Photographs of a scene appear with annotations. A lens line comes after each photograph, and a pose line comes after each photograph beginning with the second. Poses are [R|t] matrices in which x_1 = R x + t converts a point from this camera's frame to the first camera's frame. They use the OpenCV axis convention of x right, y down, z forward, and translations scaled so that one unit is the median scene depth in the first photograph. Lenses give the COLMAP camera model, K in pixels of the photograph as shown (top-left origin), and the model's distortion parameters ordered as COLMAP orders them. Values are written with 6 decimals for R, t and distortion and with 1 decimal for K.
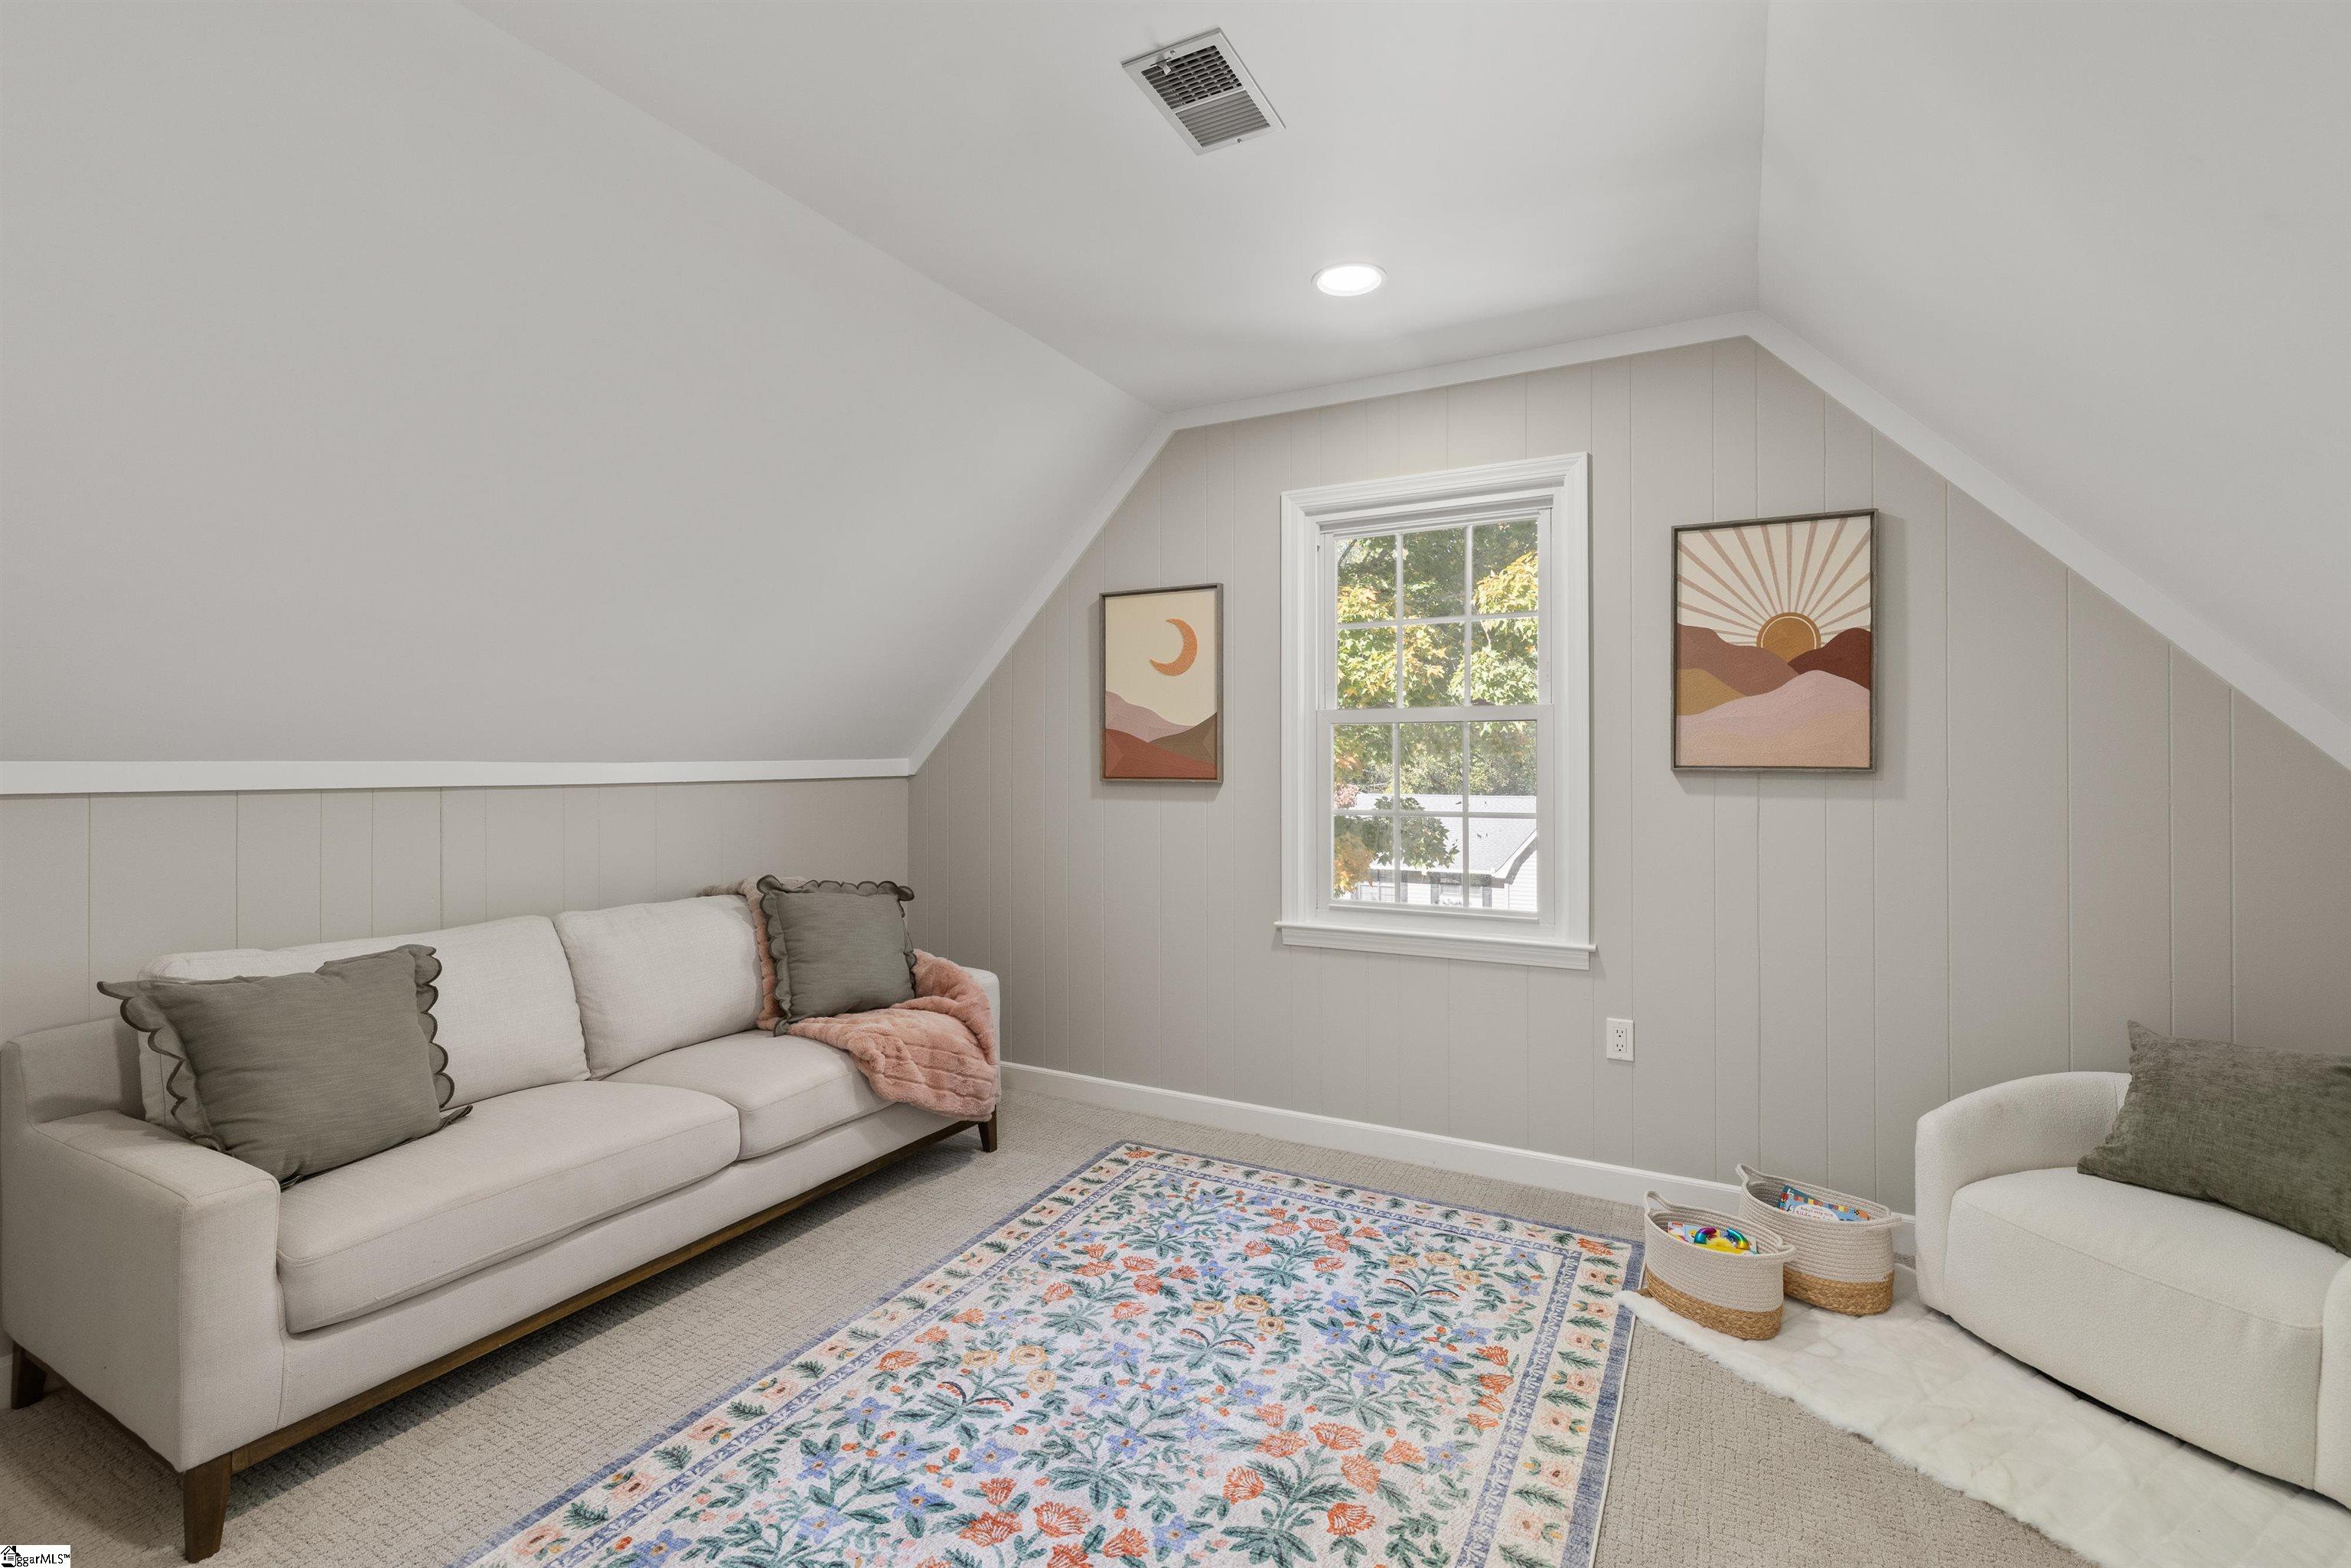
lens RADIAL K [[1026.4, 0, 1170.8], [0, 1026.4, 781.8], [0, 0, 1]] dist [0.001581, 0.000105]
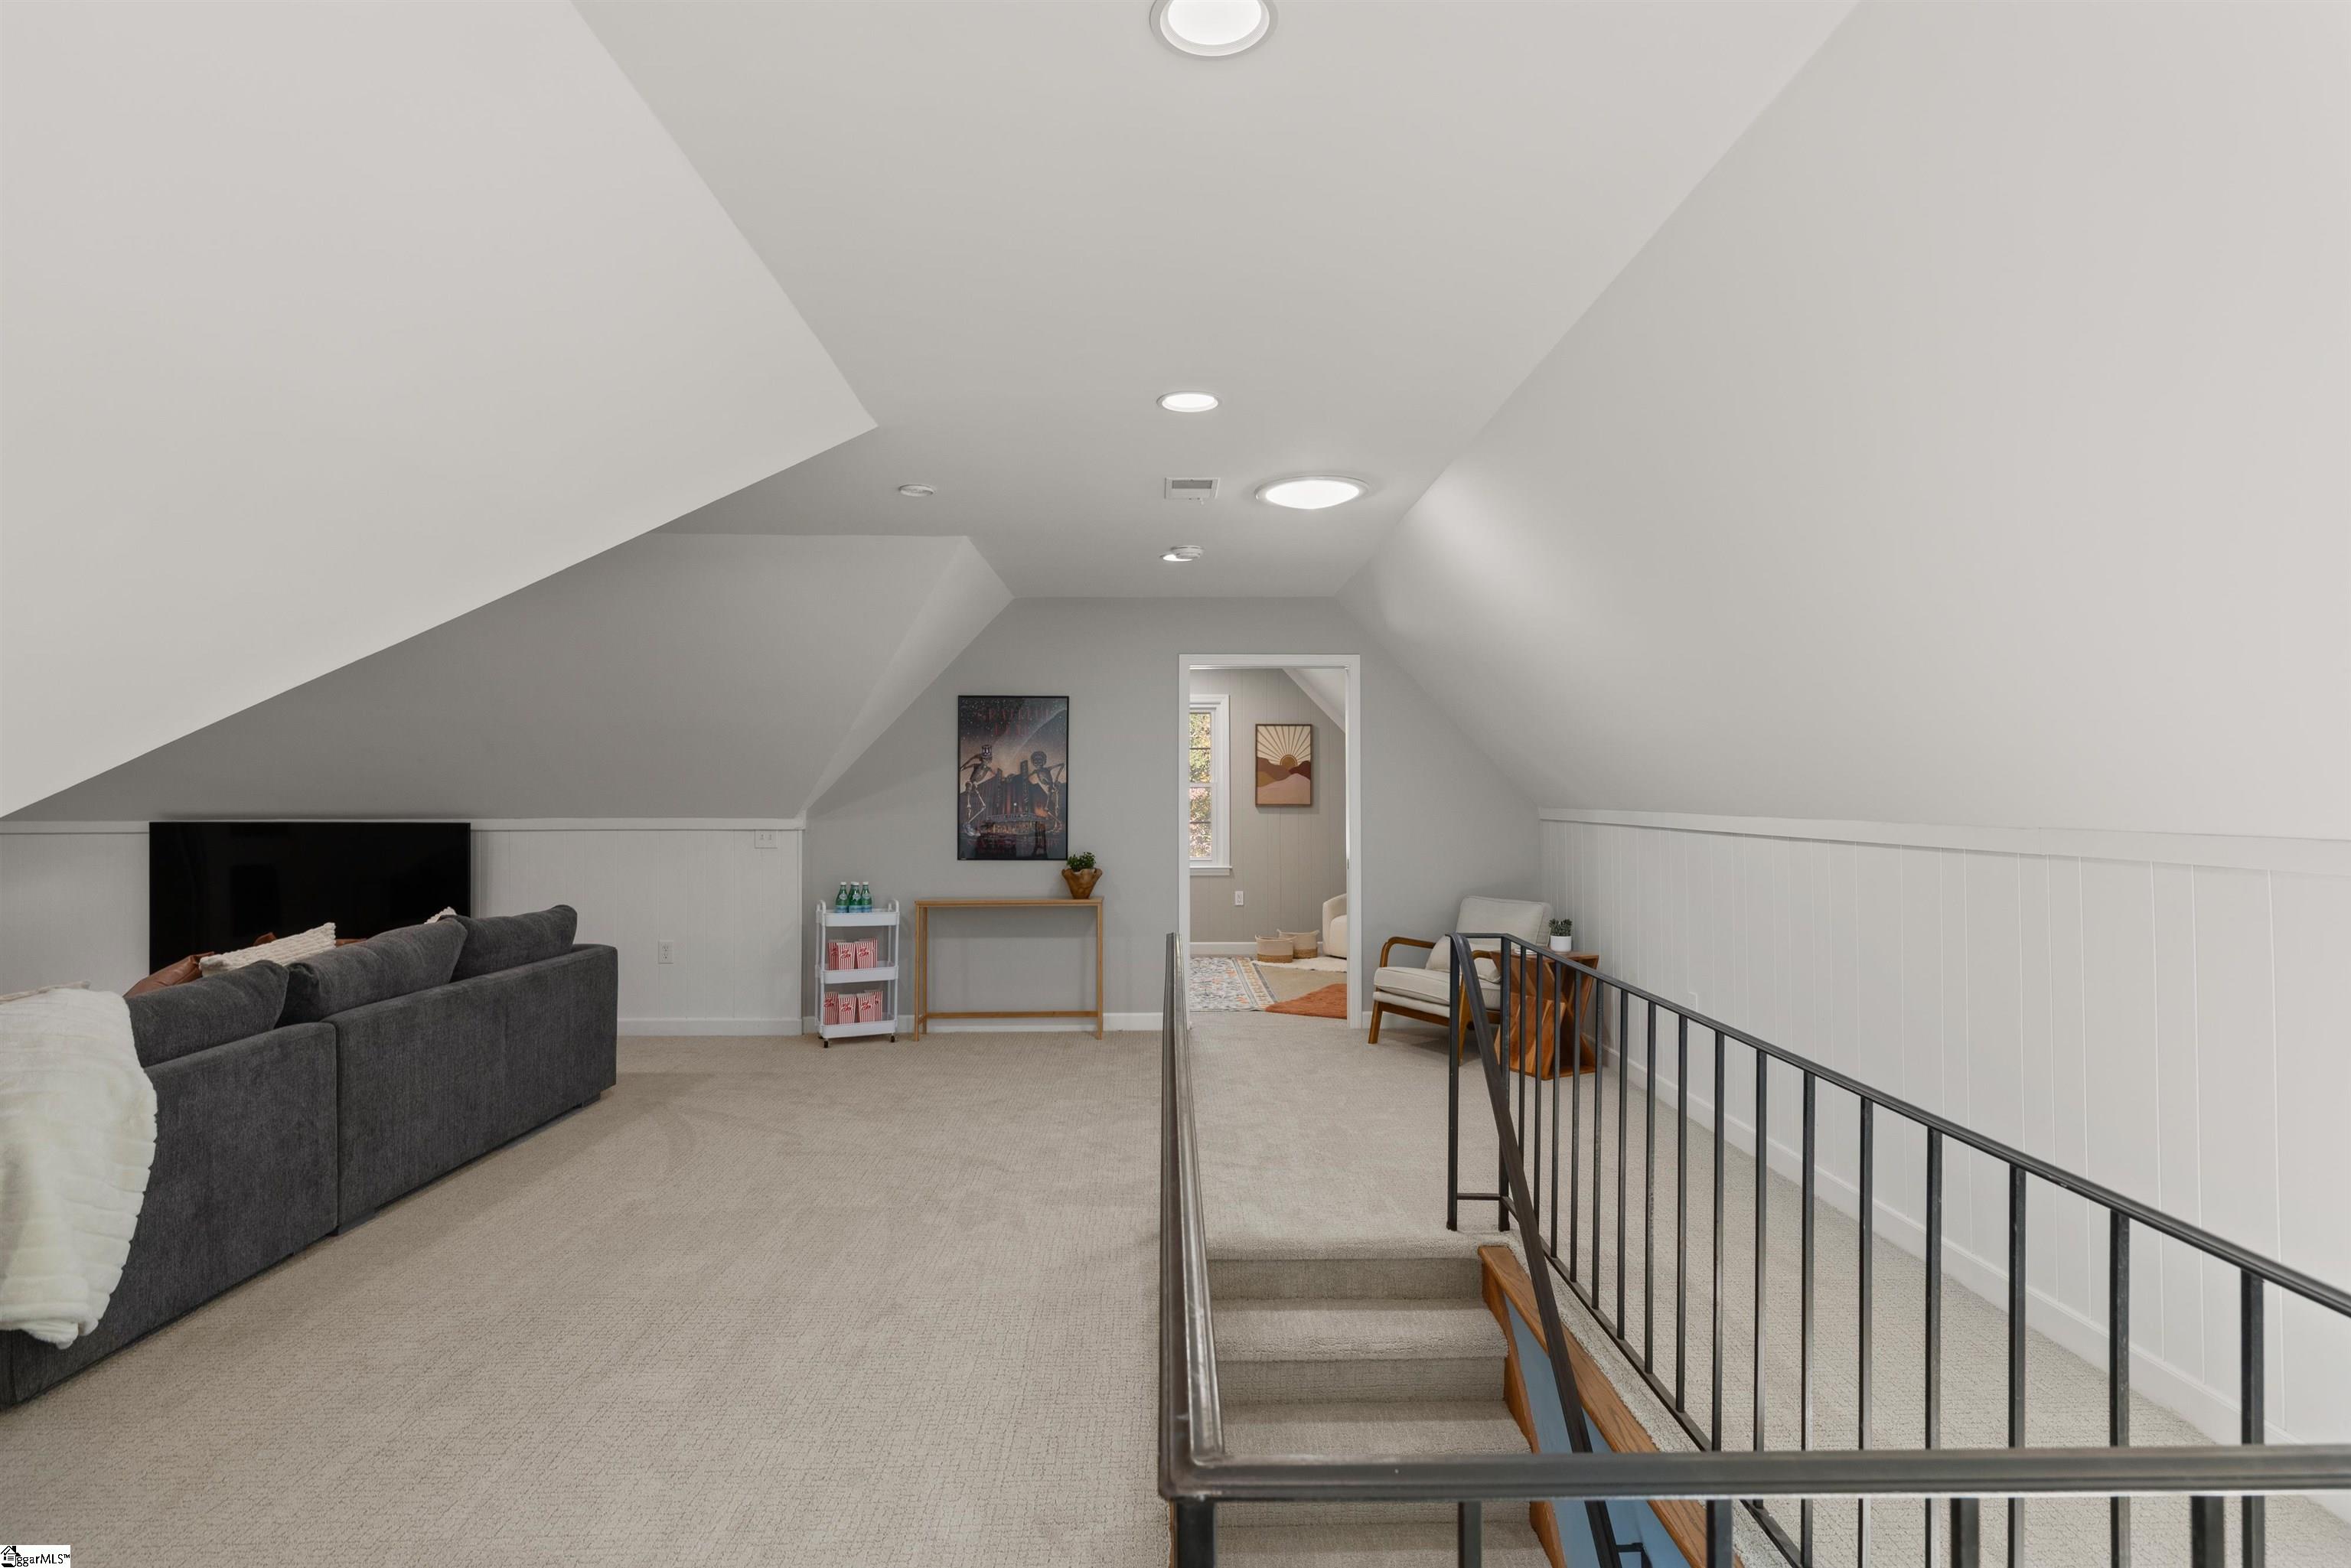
lens RADIAL K [[1221.1, 0, 1177.8], [0, 1221.1, 789.0], [0, 0, 1]] dist [0.000018, 0.000000]
pose [[0.874214, 0.002603, 0.485534, -1.478520], [0.003143, 0.999934, -0.011019, -0.021971], [-0.485530, 0.011159, 0.874149, -2.055657]]
